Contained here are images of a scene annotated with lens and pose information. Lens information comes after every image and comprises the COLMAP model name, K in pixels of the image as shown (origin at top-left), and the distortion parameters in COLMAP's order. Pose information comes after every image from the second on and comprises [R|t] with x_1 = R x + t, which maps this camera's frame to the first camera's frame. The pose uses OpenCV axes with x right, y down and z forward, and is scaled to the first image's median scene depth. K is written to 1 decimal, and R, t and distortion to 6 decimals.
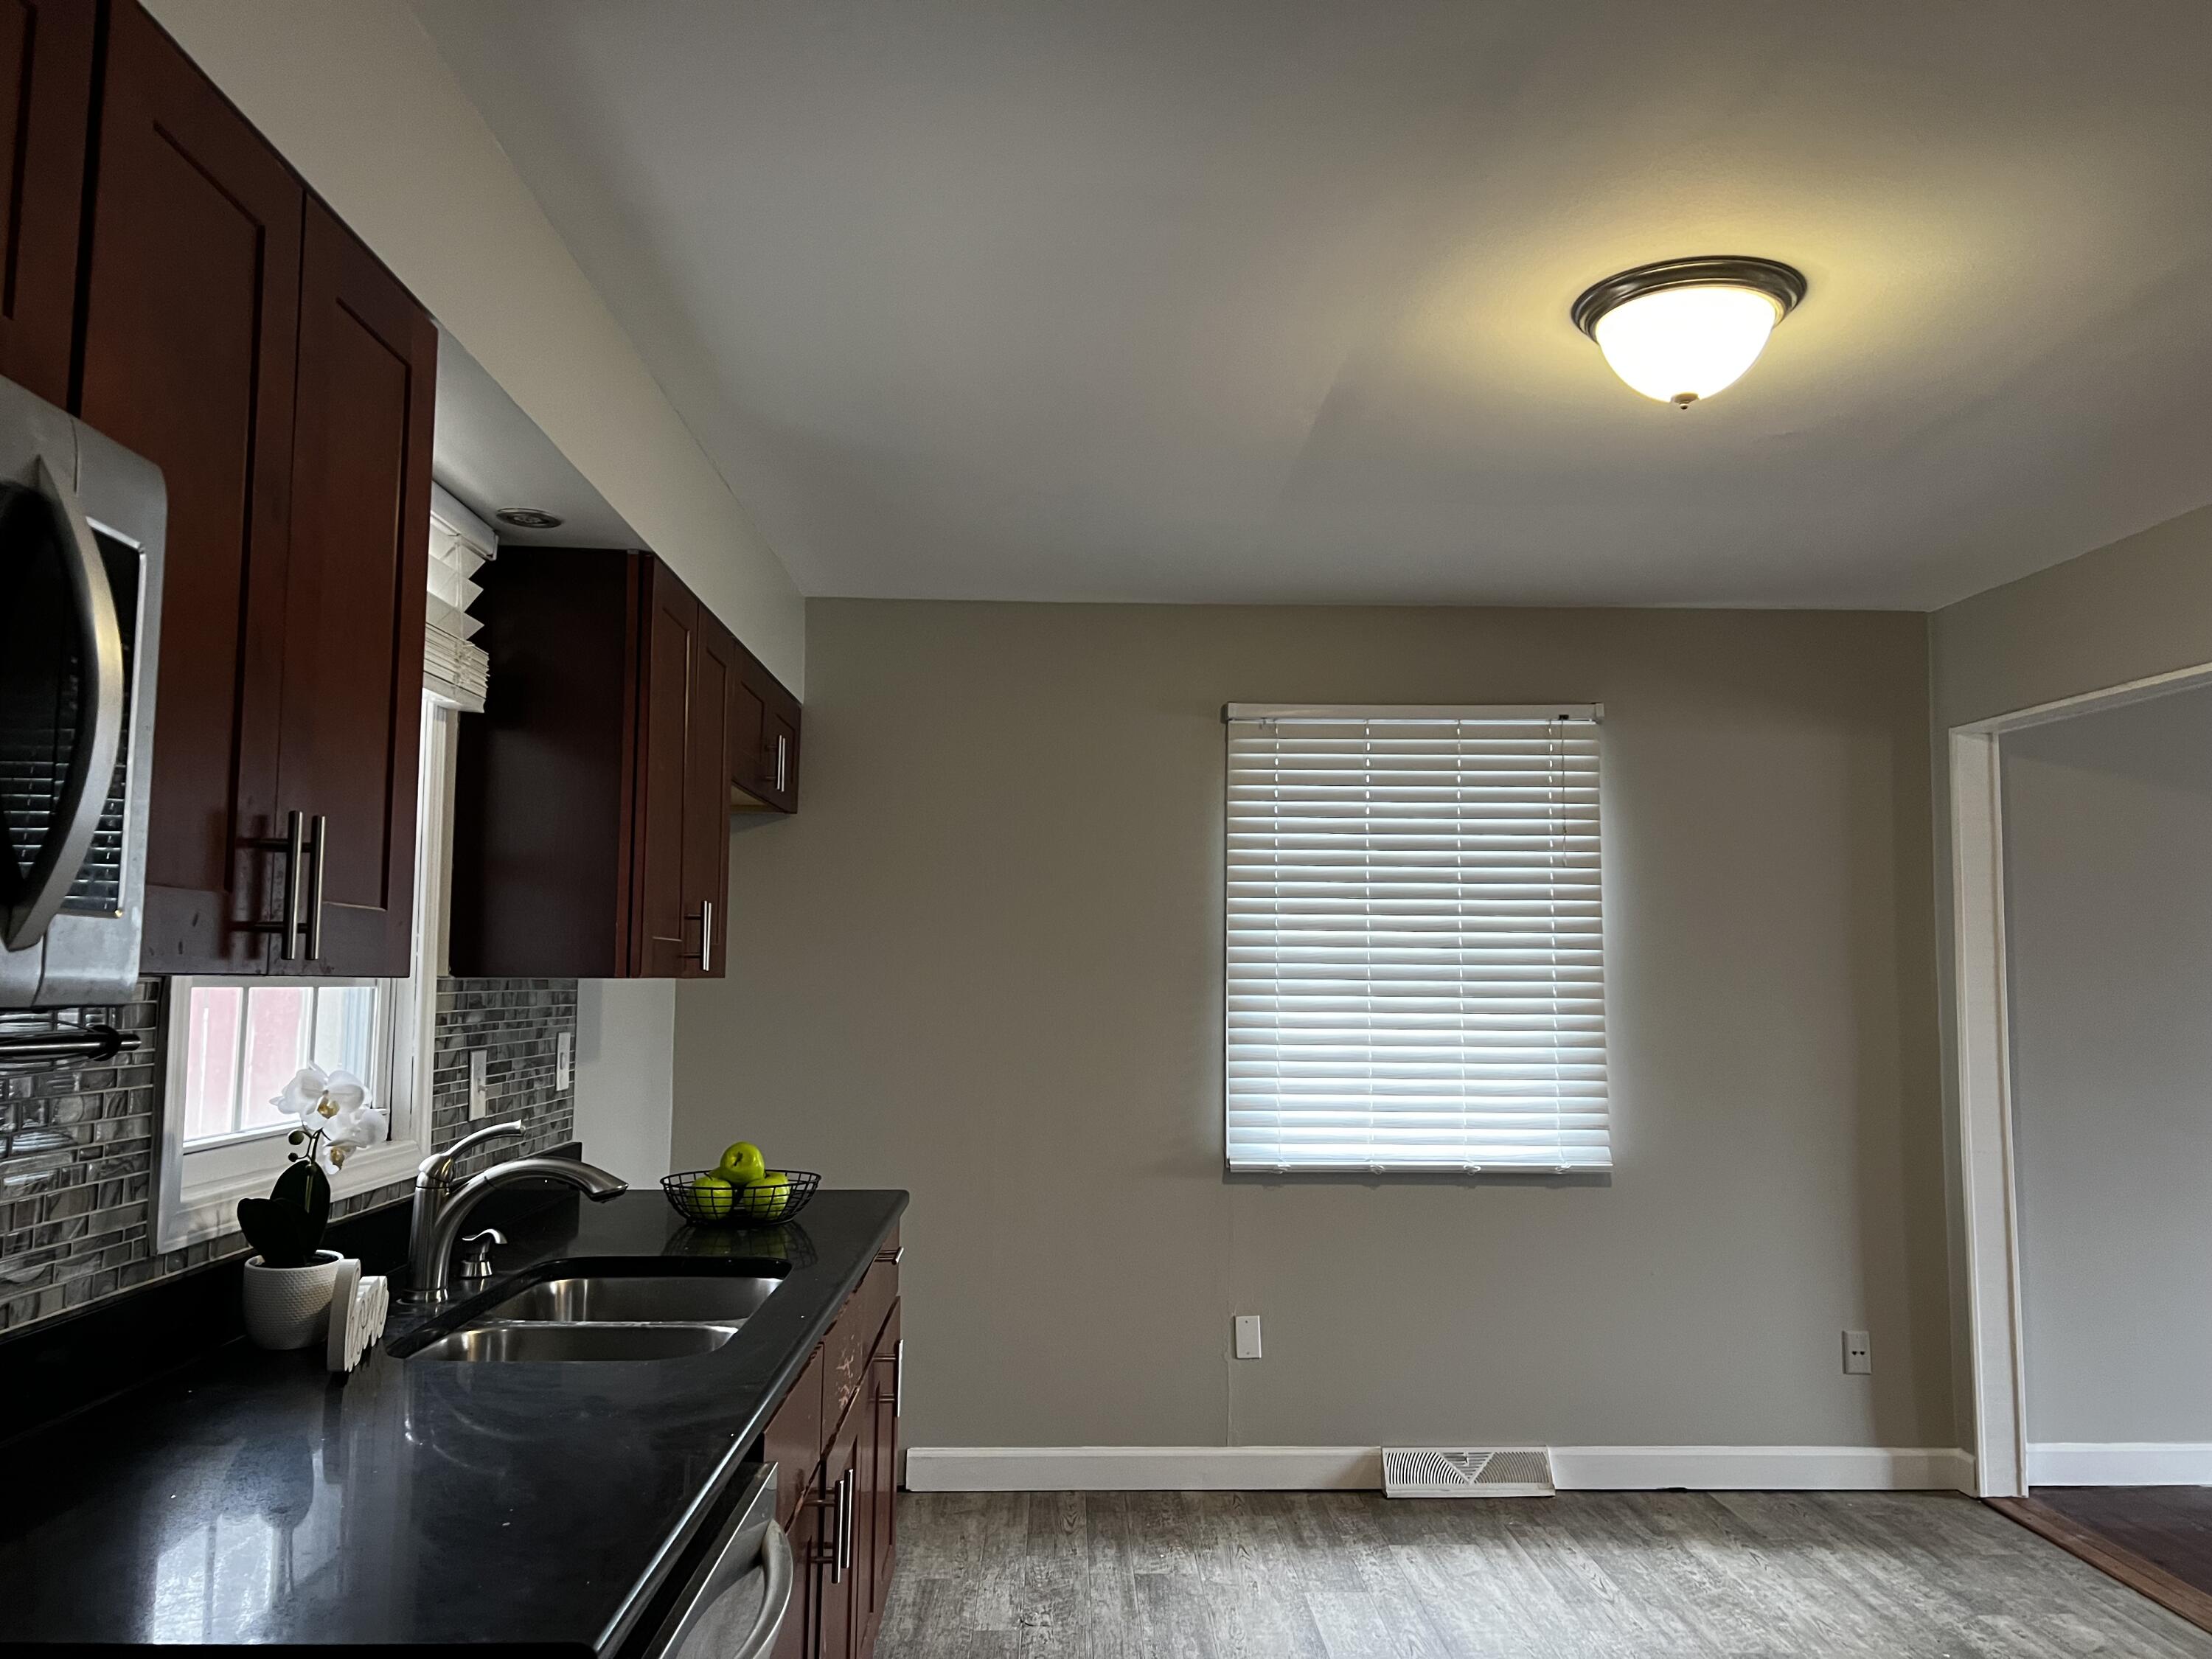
lens RADIAL K [[1698.7, 0, 1106.0], [0, 1698.7, 829.5], [0, 0, 1]] dist [0.079399, -0.090995]
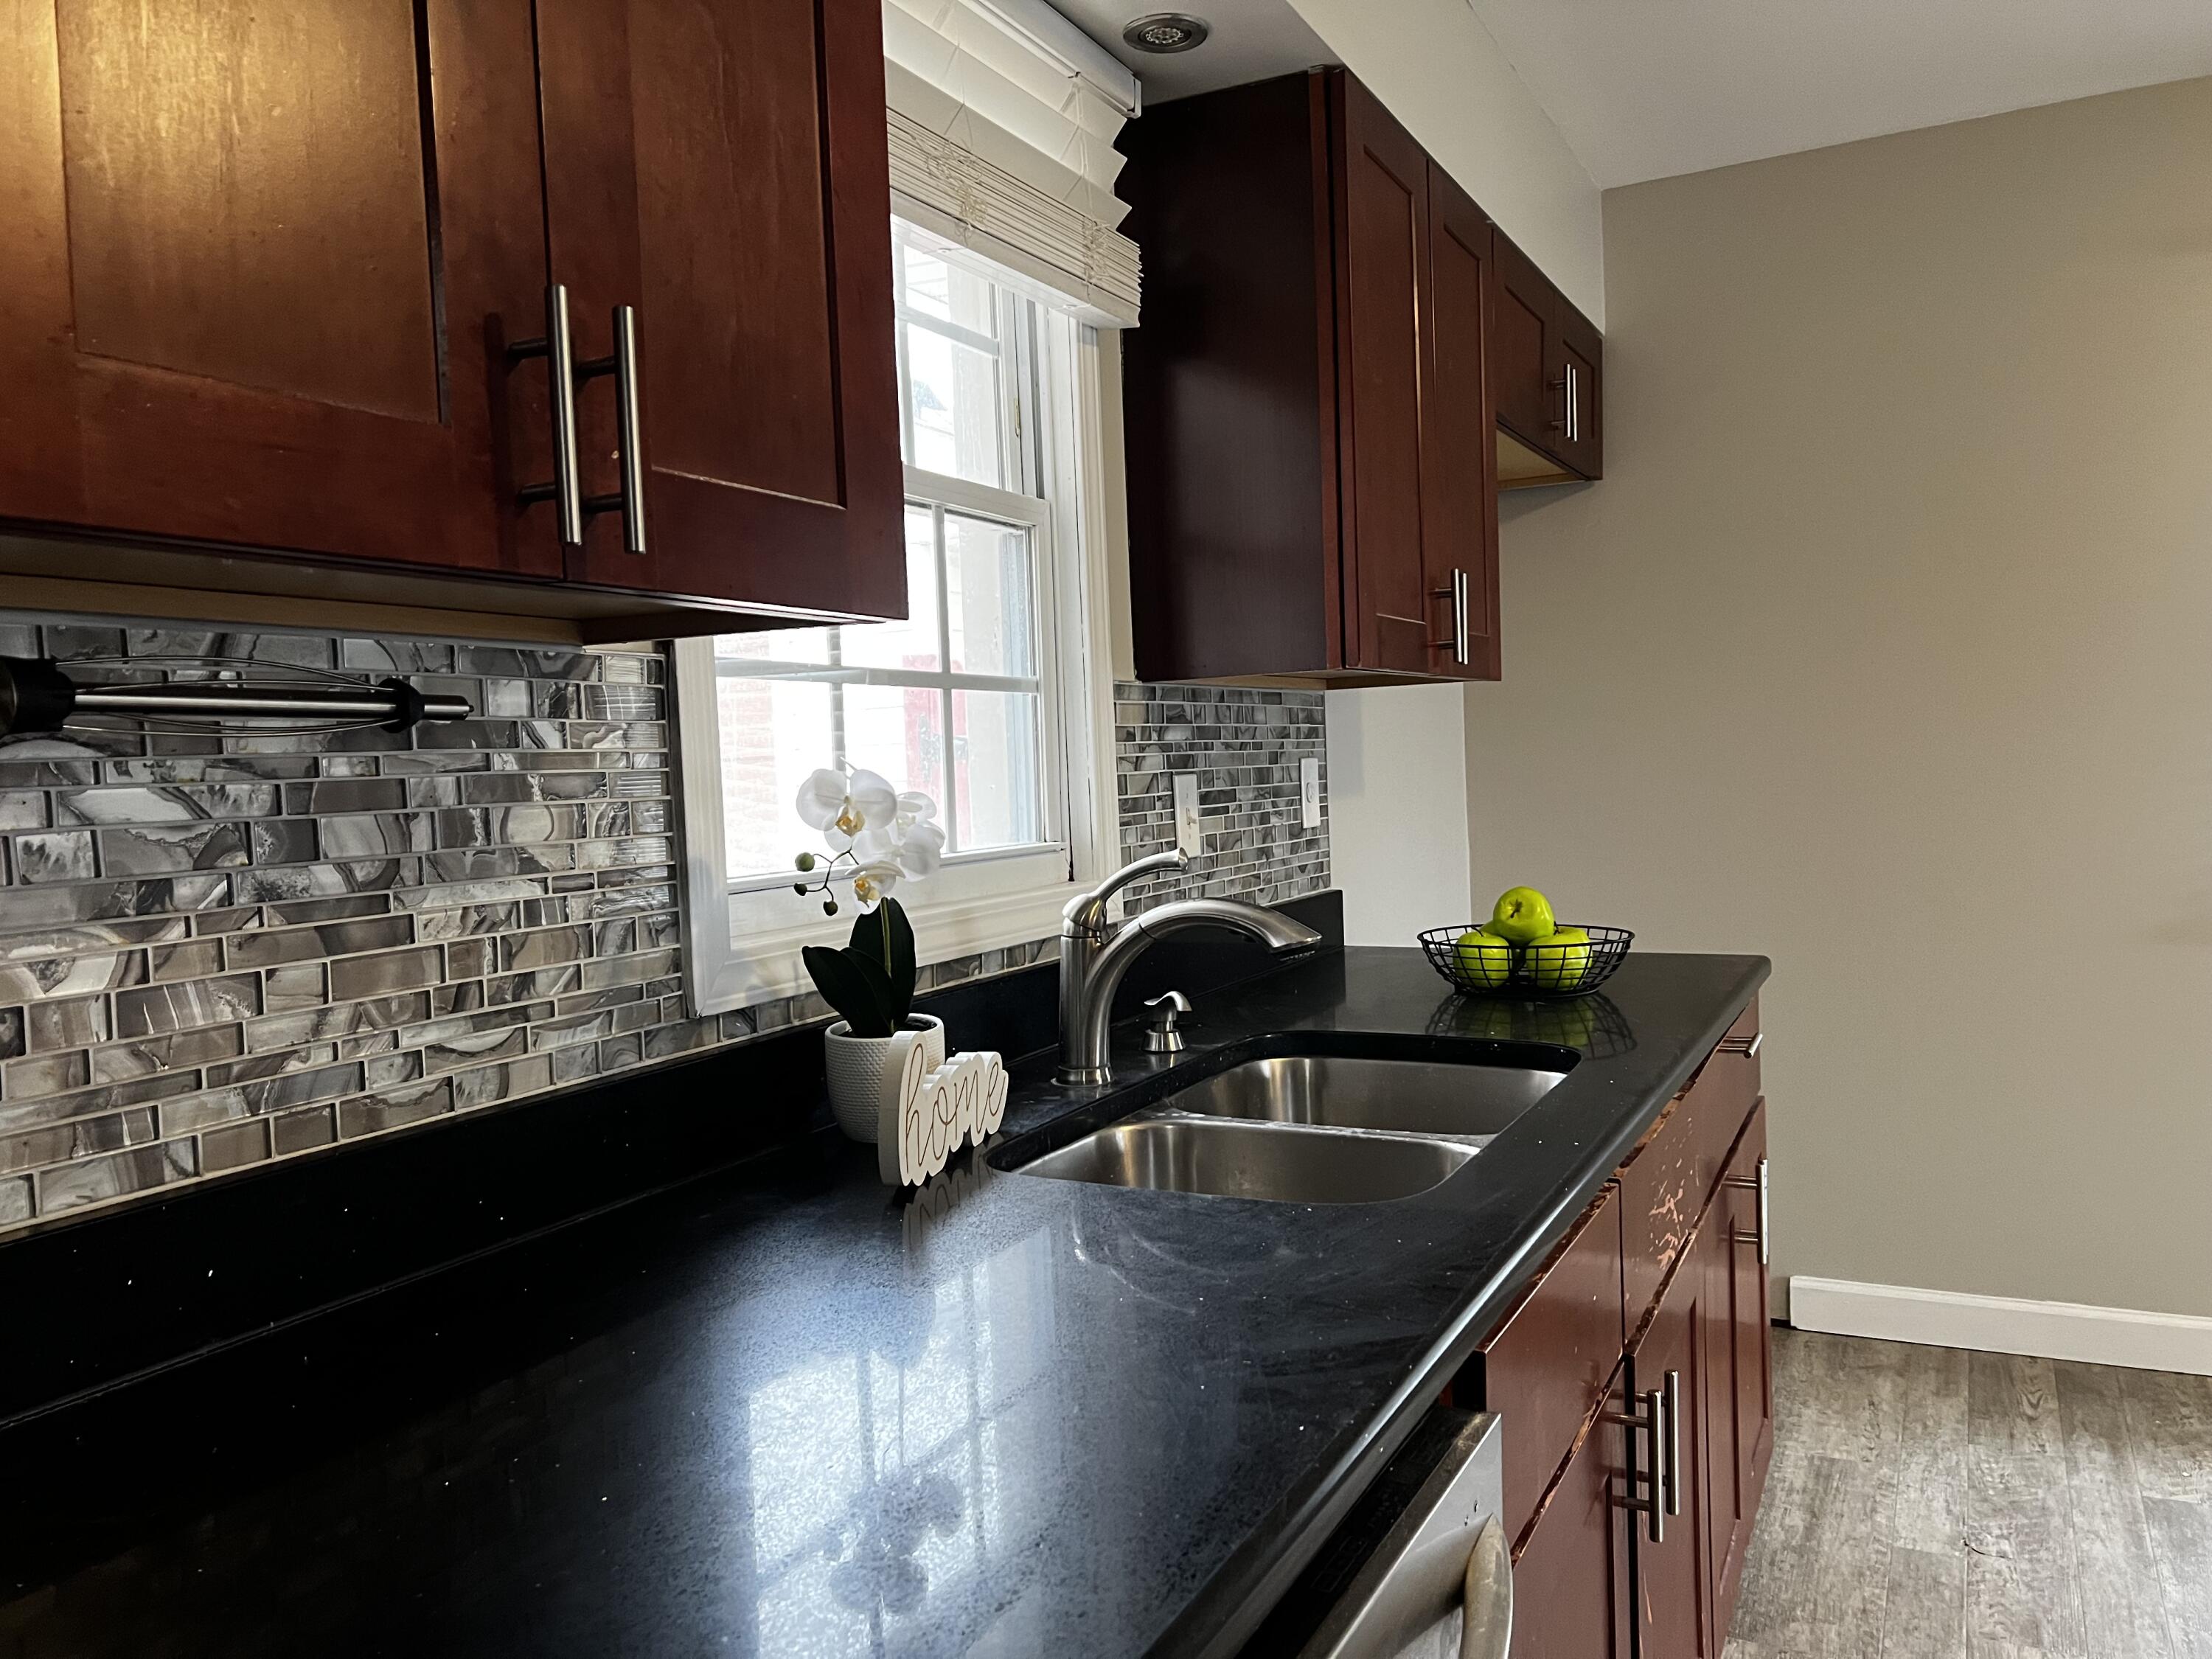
lens RADIAL K [[1698.7, 0, 1106.0], [0, 1698.7, 829.5], [0, 0, 1]] dist [0.079399, -0.090995]
pose [[0.880200, -0.020570, -0.474157, -0.018506], [0.084672, 0.989838, 0.114240, 0.057624], [0.466989, -0.140702, 0.872997, 0.269189]]
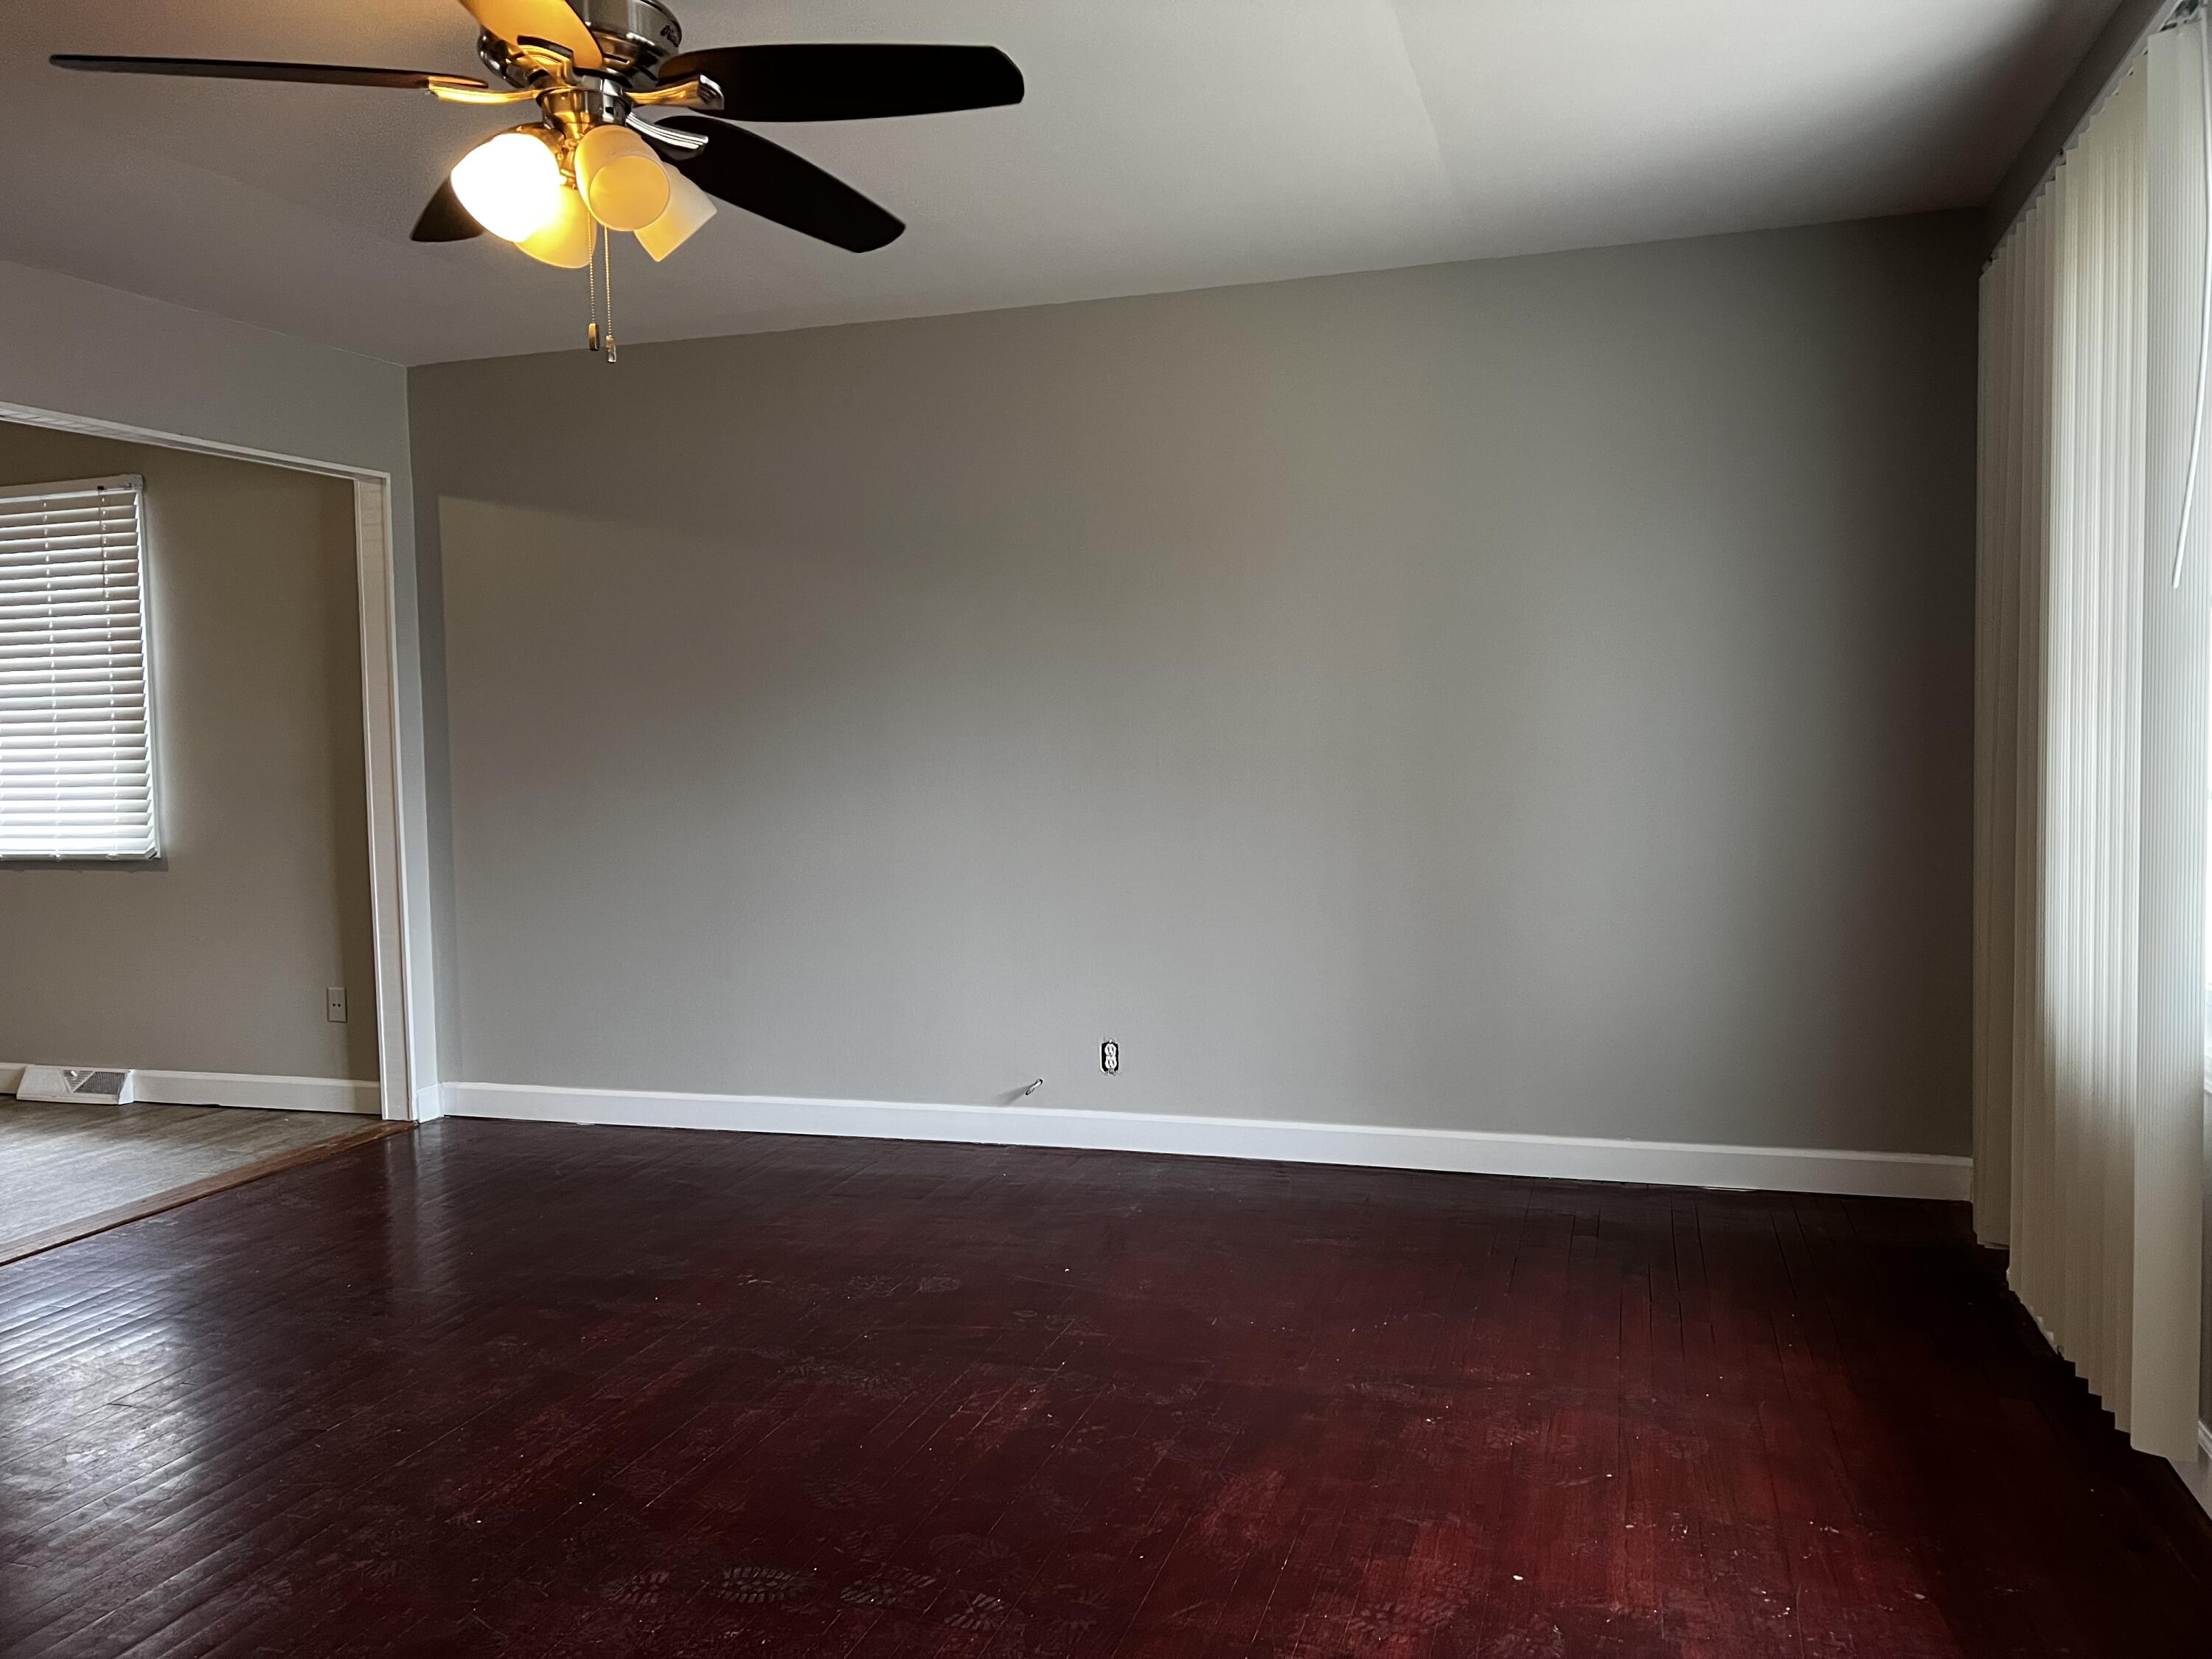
lens RADIAL K [[1698.7, 0, 1106.0], [0, 1698.7, 829.5], [0, 0, 1]] dist [0.079399, -0.090995]
pose [[0.940148, -0.003726, -0.340747, 1.641025], [0.054232, 0.988832, 0.138816, 0.050695], [0.336424, -0.148987, 0.929850, 0.086122]]
